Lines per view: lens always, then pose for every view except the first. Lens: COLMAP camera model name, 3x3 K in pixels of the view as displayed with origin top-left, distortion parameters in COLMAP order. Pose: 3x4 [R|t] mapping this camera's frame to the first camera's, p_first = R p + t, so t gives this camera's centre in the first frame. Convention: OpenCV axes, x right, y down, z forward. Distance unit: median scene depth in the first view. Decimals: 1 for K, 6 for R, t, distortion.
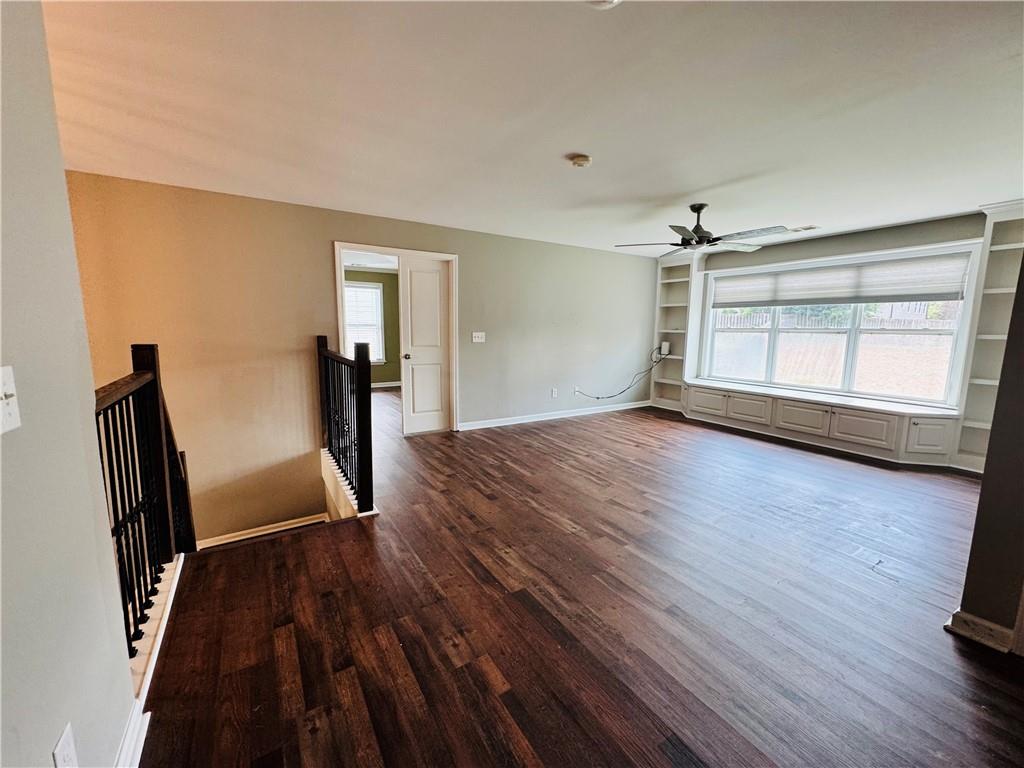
lens RADIAL K [[410.2, 0, 513.2], [0, 410.2, 381.5], [0, 0, 1]] dist [0.000468, -0.000295]
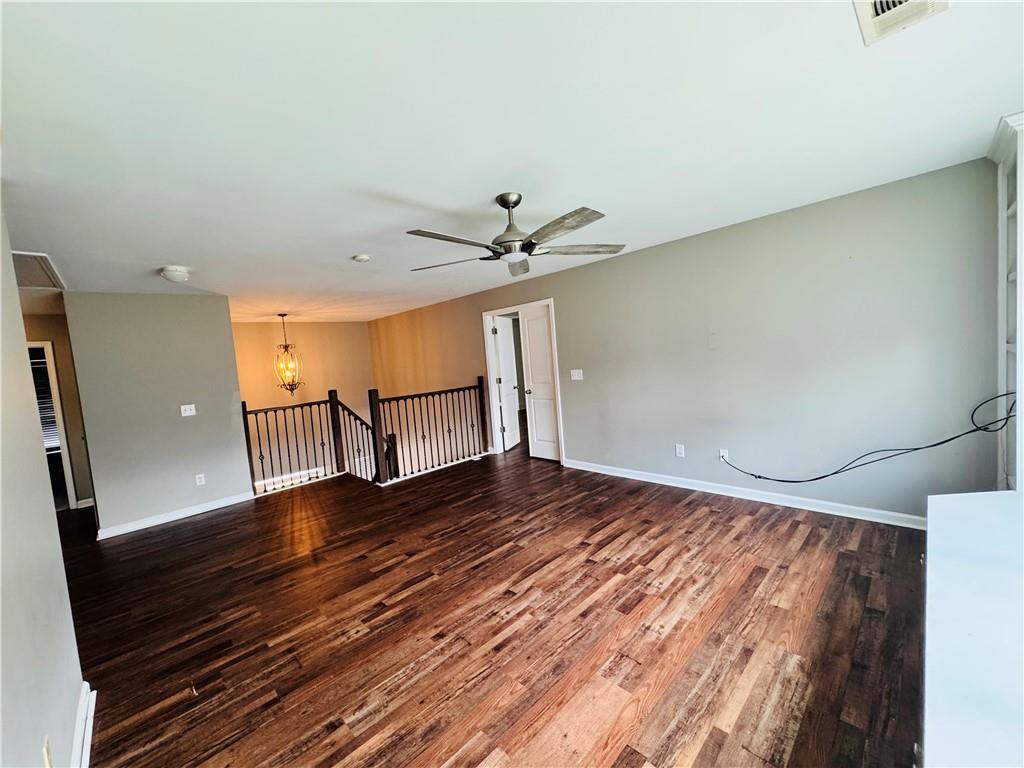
lens RADIAL K [[410.2, 0, 513.2], [0, 410.2, 381.5], [0, 0, 1]] dist [0.000468, -0.000295]
pose [[0.209061, 0.033105, -0.977342, 1.031069], [-0.046015, 0.998653, 0.023984, -0.134616], [0.976819, 0.039958, 0.210303, 0.809547]]
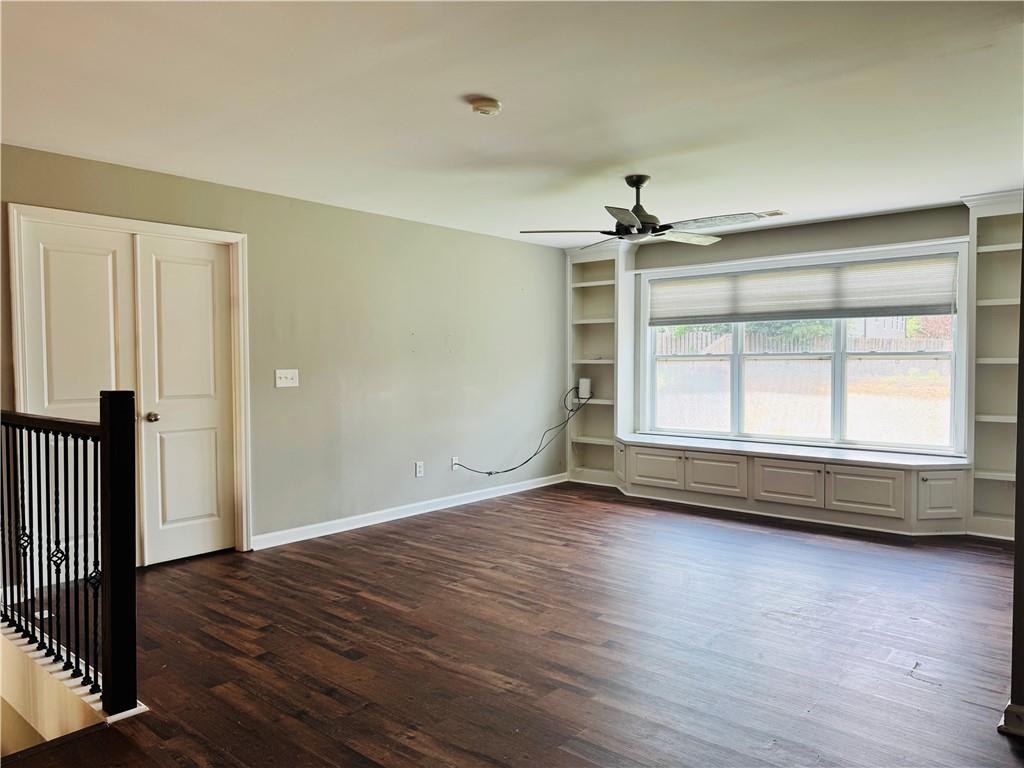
lens RADIAL K [[722.4, 0, 515.3], [0, 722.4, 385.3], [0, 0, 1]] dist [0.099920, -0.150853]
pose [[0.955935, -0.028185, 0.292221, -0.096180], [0.055561, 0.994761, -0.085810, 0.006705], [-0.288272, 0.098265, 0.952493, -0.055936]]
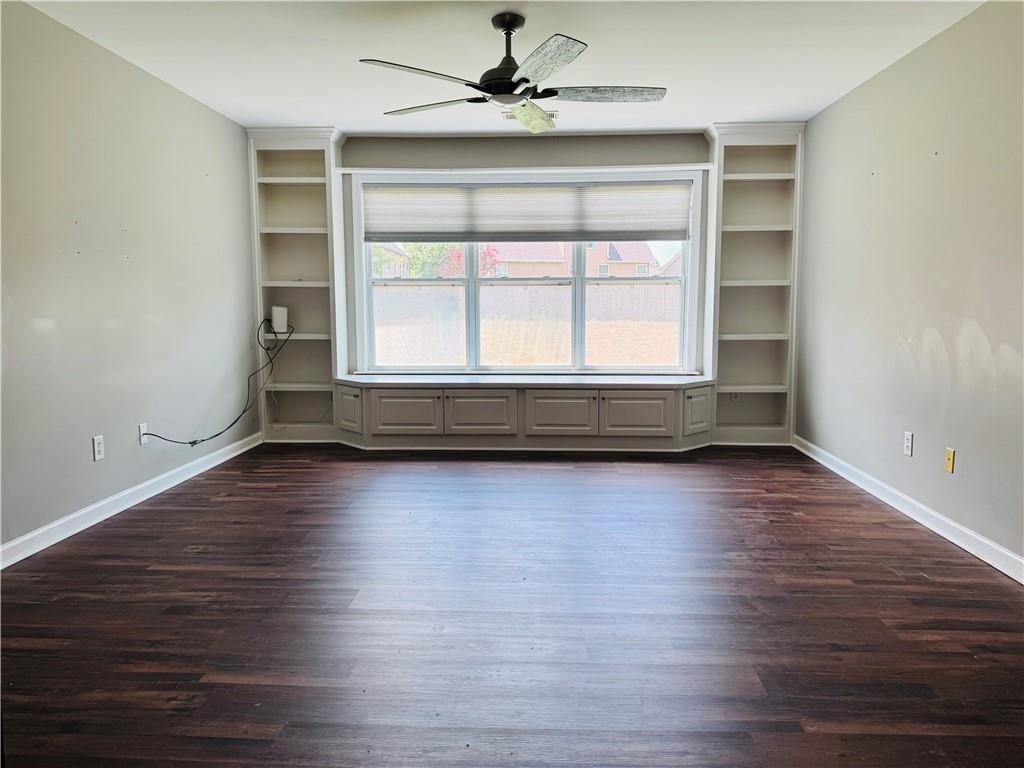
lens RADIAL K [[722.4, 0, 515.3], [0, 722.4, 385.3], [0, 0, 1]] dist [0.099920, -0.150853]
pose [[0.568386, -0.104977, 0.816038, -0.300028], [0.116892, 0.992069, 0.046205, -0.019617], [-0.814416, 0.069126, 0.576149, 0.464590]]
